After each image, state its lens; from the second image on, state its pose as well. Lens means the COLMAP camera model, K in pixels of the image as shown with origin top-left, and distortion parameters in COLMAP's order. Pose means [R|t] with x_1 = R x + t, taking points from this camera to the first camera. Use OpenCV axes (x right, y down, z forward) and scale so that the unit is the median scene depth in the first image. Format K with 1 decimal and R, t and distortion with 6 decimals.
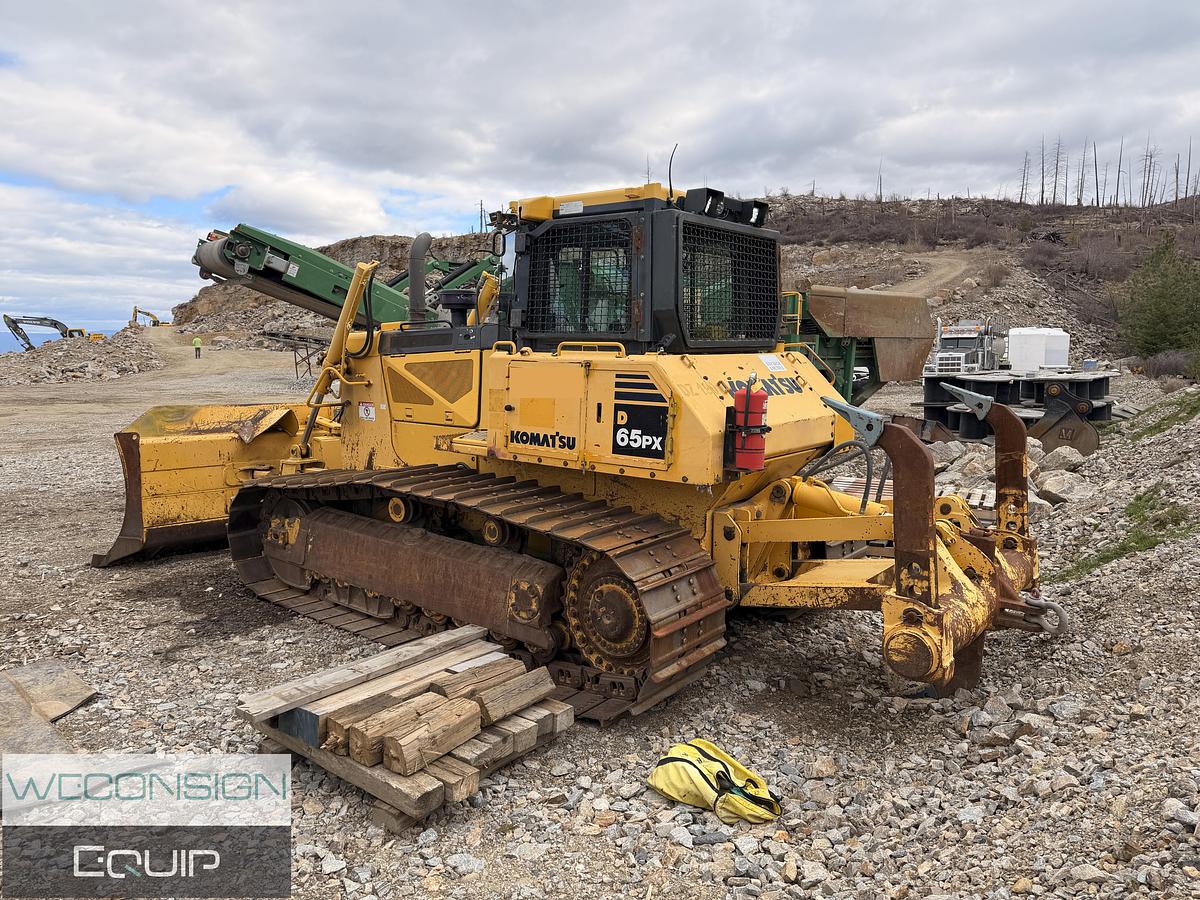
lens RADIAL K [[841.6, 0, 598.7], [0, 841.6, 447.6], [0, 0, 1]] dist [0.070652, -0.085572]
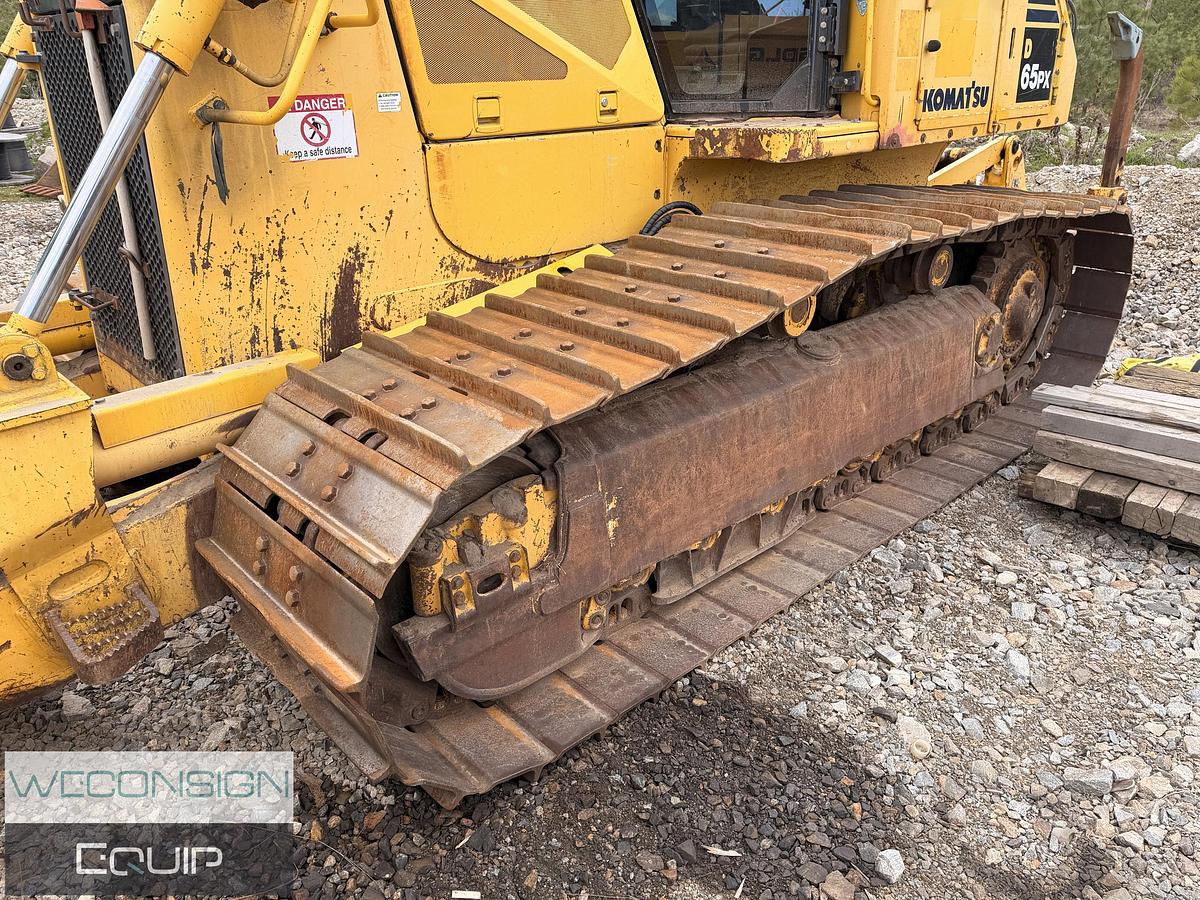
lens RADIAL K [[841.6, 0, 600.0], [0, 841.6, 454.2], [0, 0, 1]] dist [0.070652, -0.085572]
pose [[0.149990, -0.424737, 0.892805, -0.772593], [0.137692, 0.903194, 0.406548, -0.063498], [-0.979053, 0.061954, 0.193953, 1.130462]]
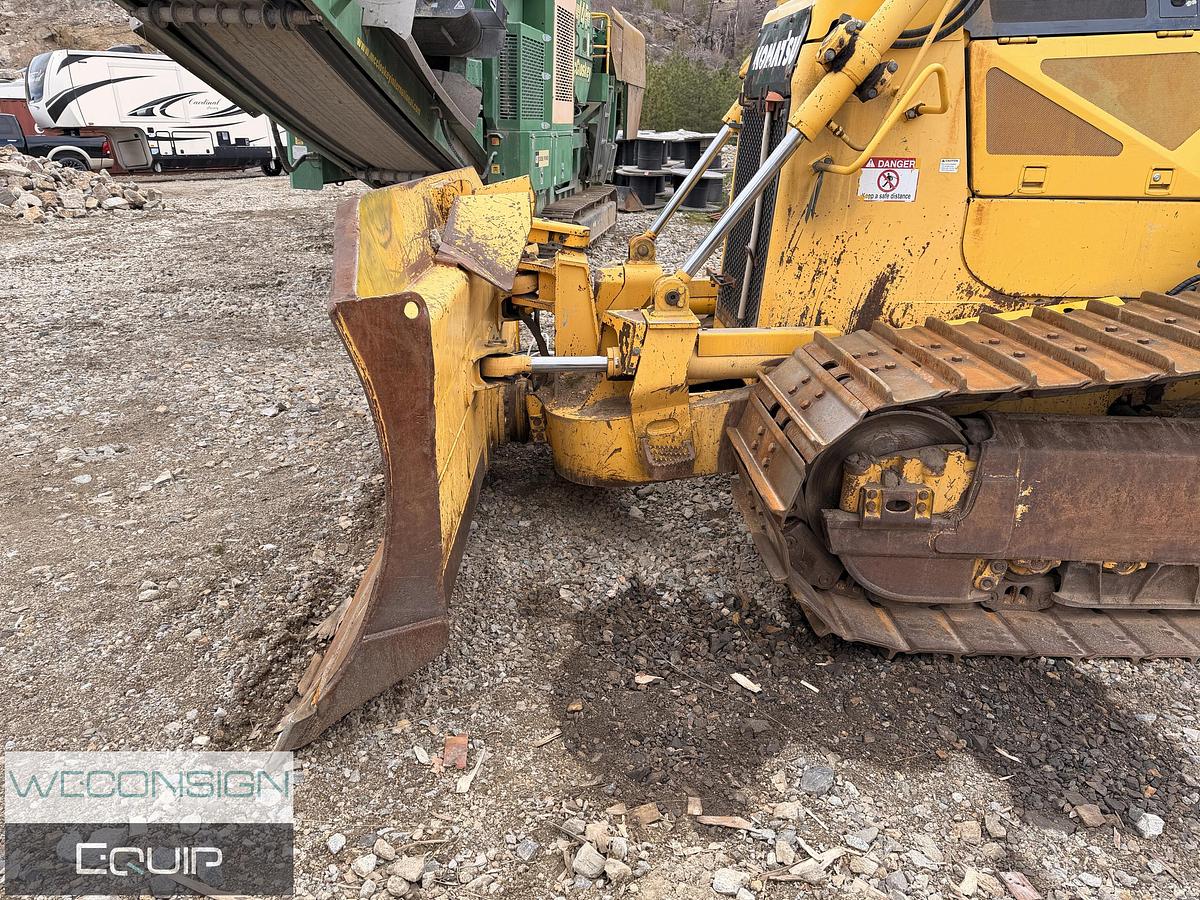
lens RADIAL K [[843.4, 0, 595.4], [0, 843.4, 446.3], [0, 0, 1]] dist [0.058705, -0.064603]
pose [[0.760601, -0.227839, 0.607927, -0.915943], [0.067686, 0.959123, 0.274776, -0.056348], [-0.645682, -0.167847, 0.744931, 0.994947]]
